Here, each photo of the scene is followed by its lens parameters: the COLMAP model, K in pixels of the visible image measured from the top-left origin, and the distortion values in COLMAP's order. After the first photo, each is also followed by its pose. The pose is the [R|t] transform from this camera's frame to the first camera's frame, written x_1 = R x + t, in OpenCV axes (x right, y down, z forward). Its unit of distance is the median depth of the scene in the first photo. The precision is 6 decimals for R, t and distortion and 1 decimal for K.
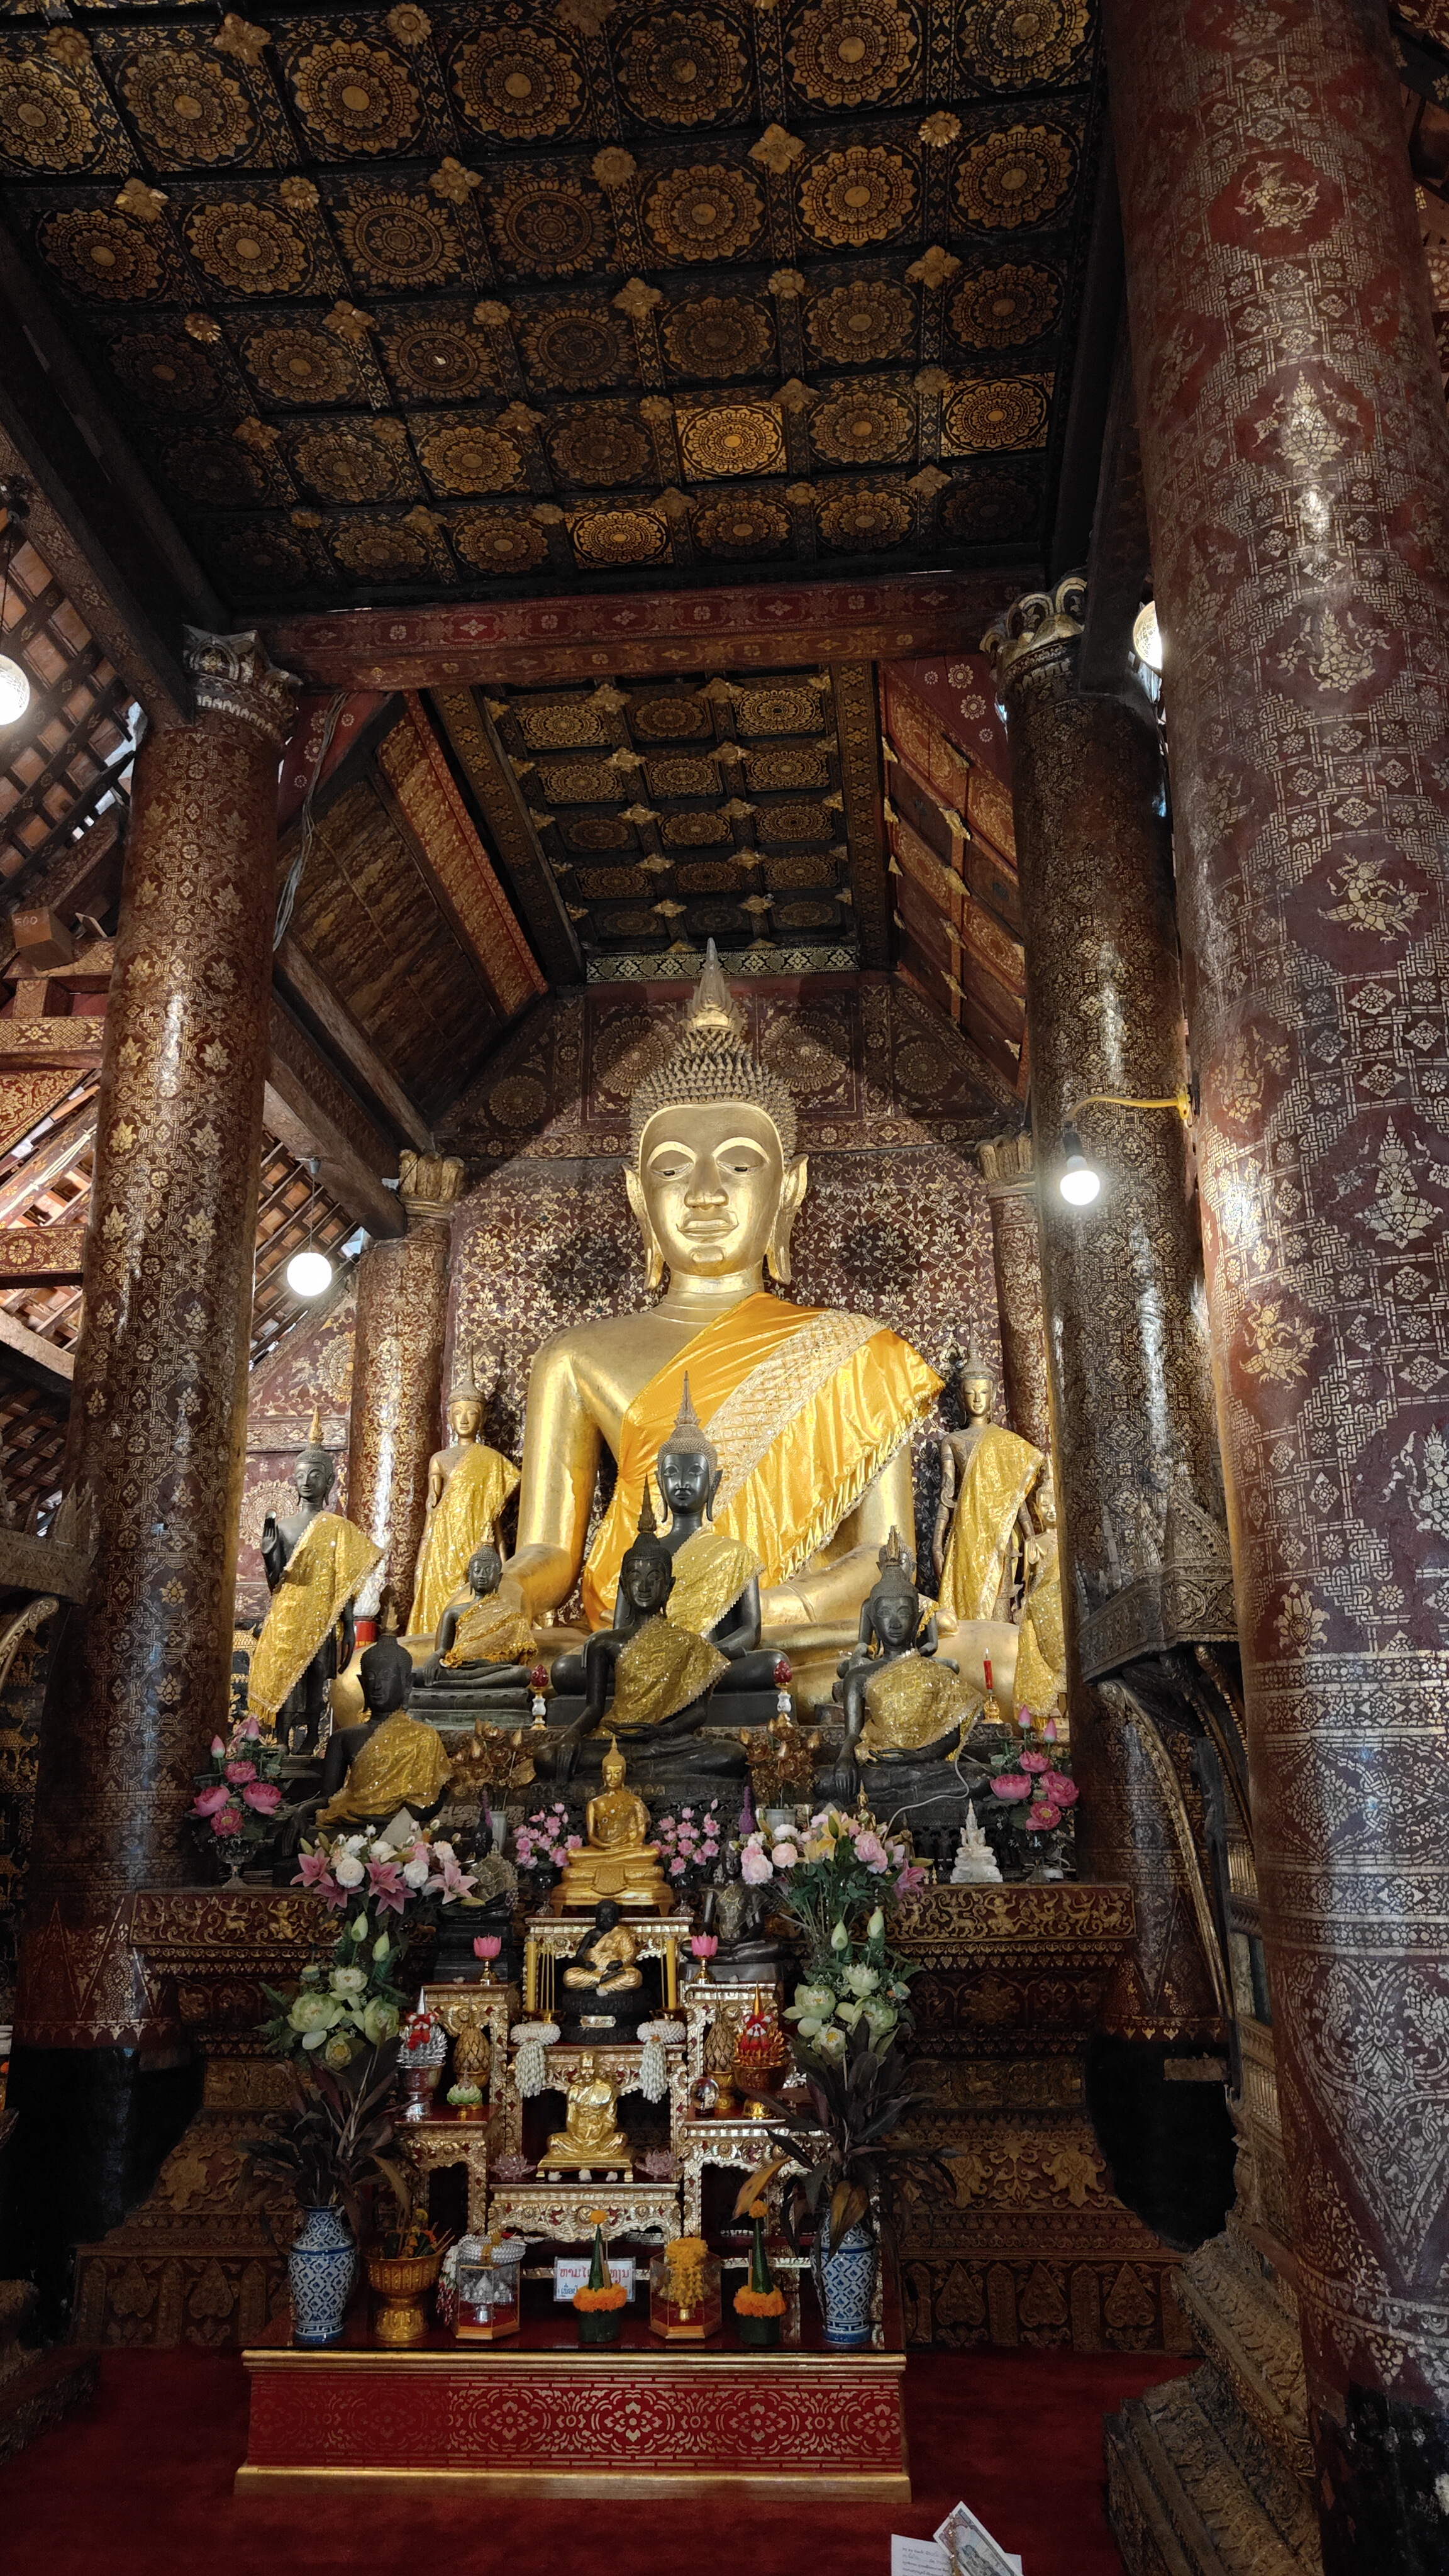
lens RADIAL K [[1764.7, 0, 726.5], [0, 1764.7, 1285.9], [0, 0, 1]] dist [-0.001920, -0.000077]
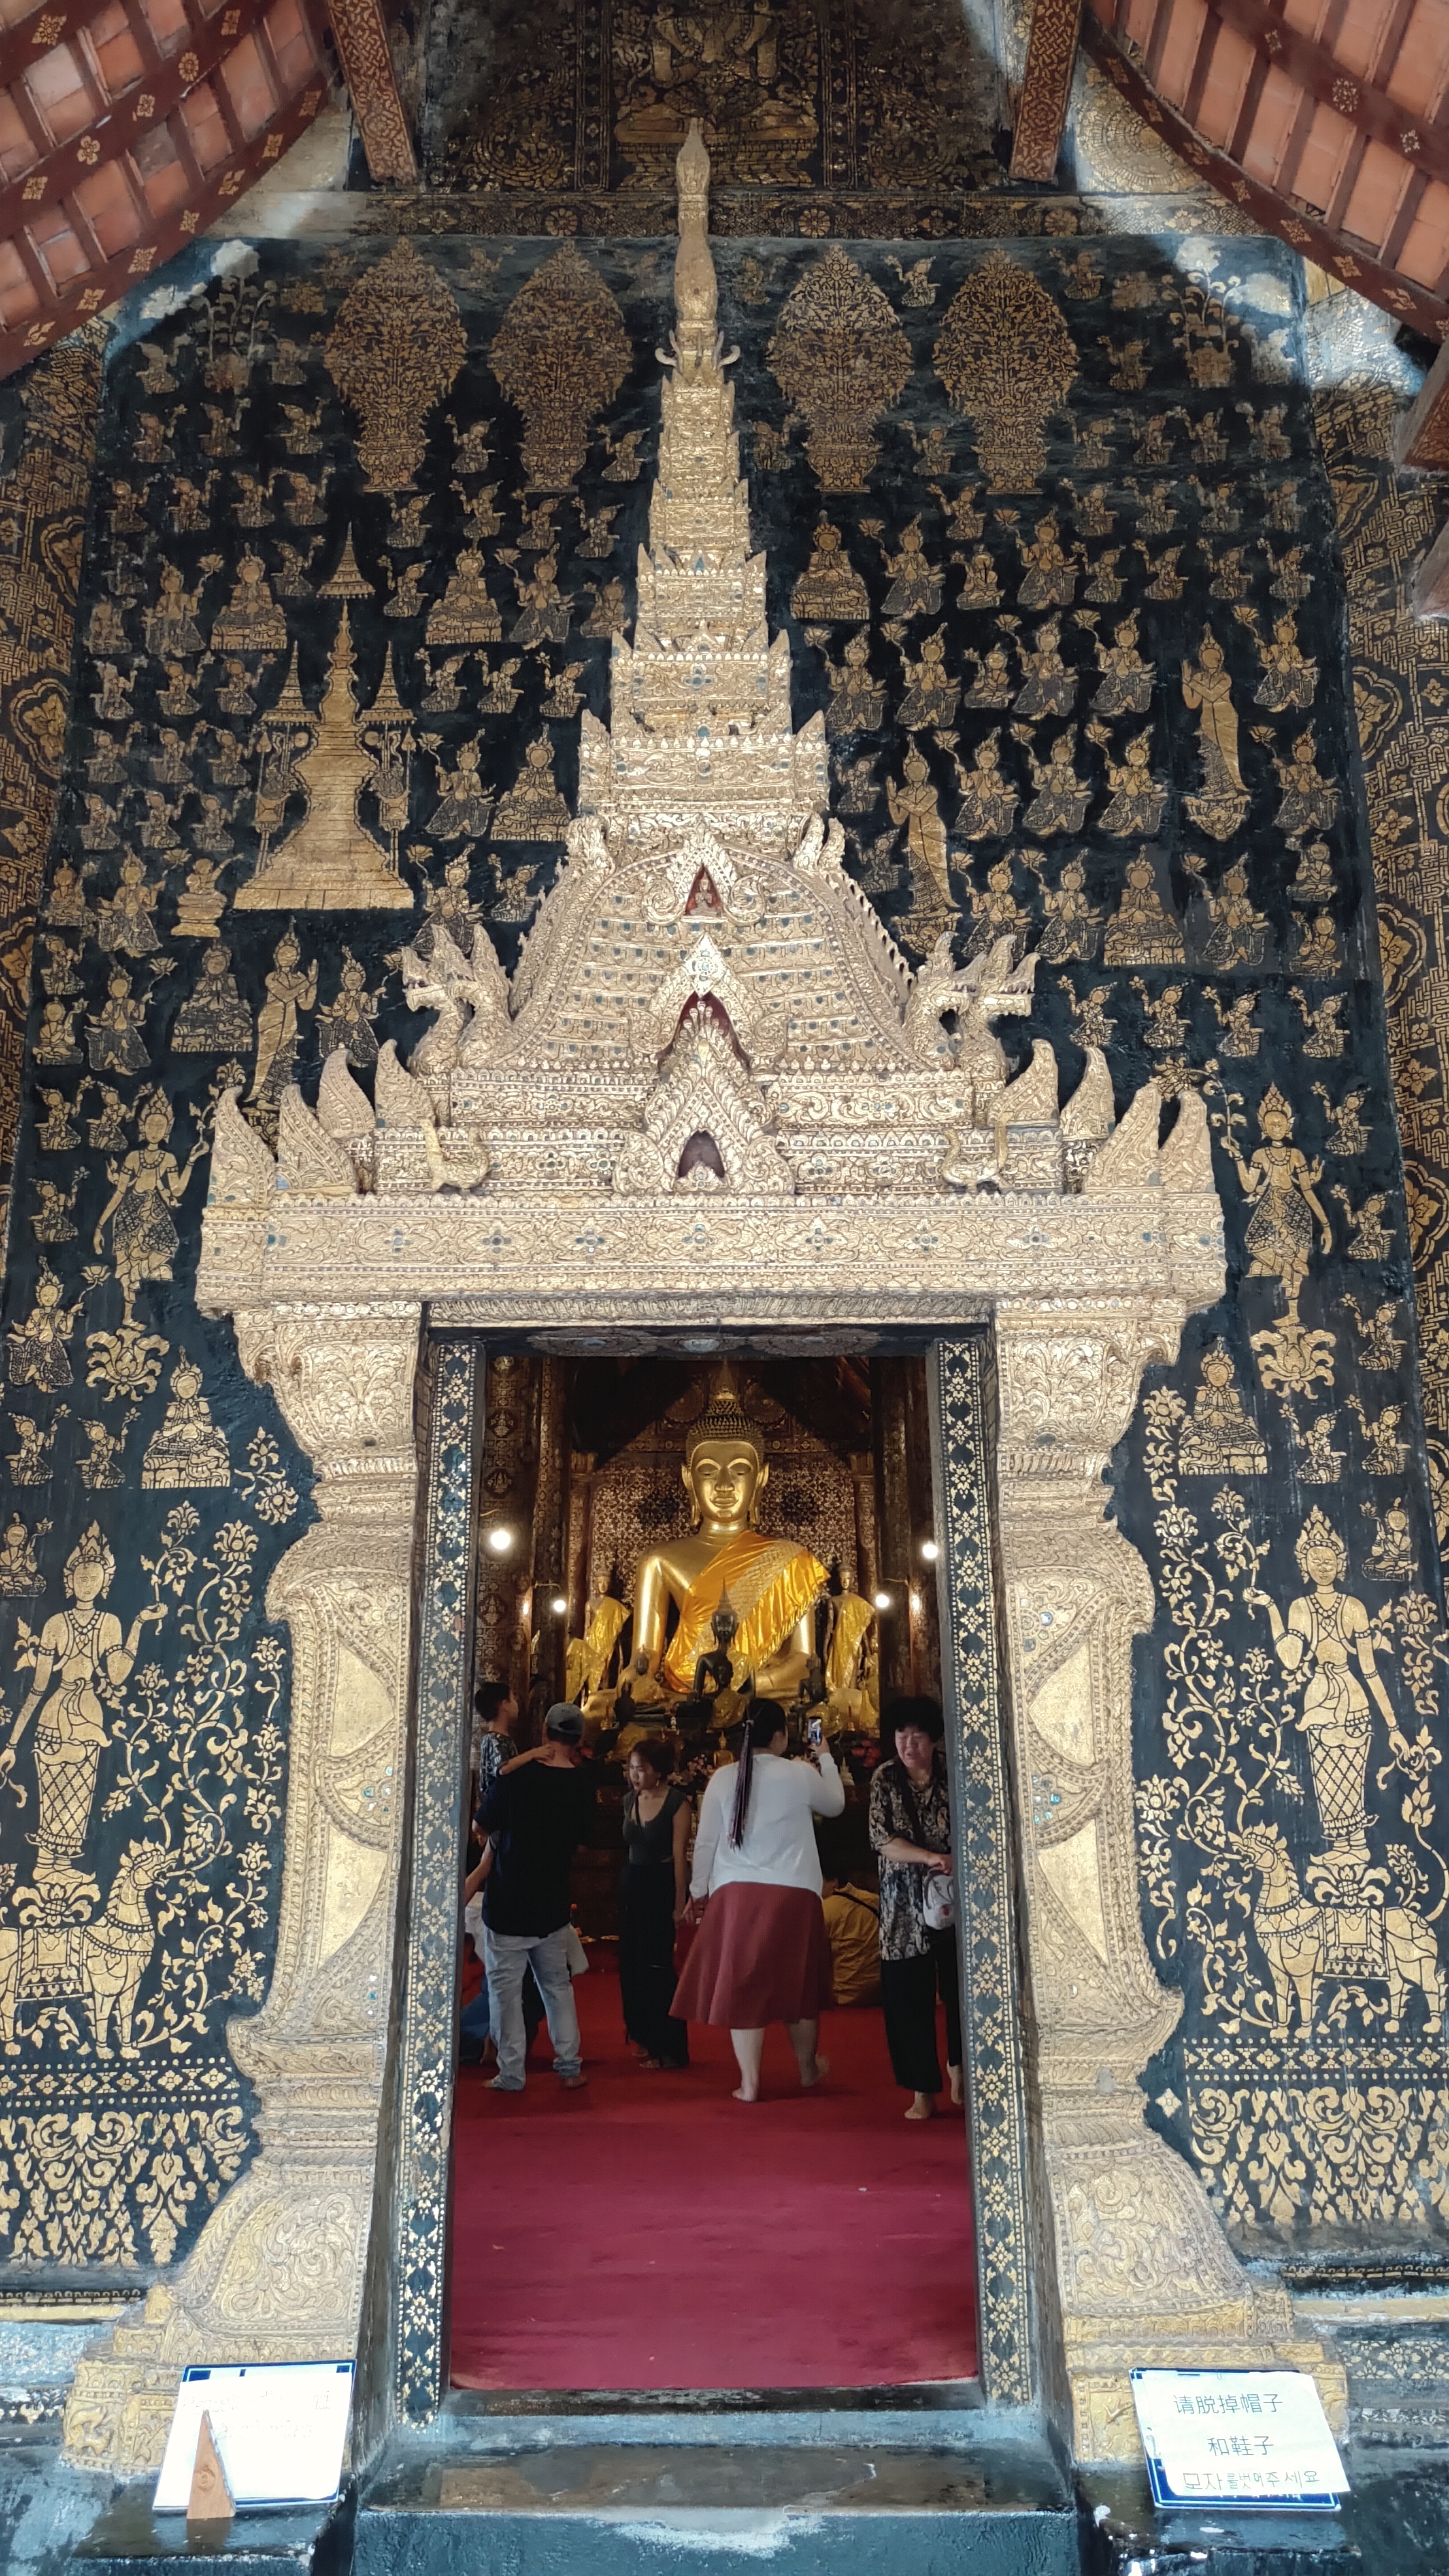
lens RADIAL K [[1764.7, 0, 722.9], [0, 1764.7, 1290.6], [0, 0, 1]] dist [-0.001920, -0.000077]
pose [[0.995963, 0.032416, 0.083712, -0.200624], [-0.031484, 0.999427, -0.012420, -0.262624], [-0.084067, 0.009735, 0.996413, -1.151426]]
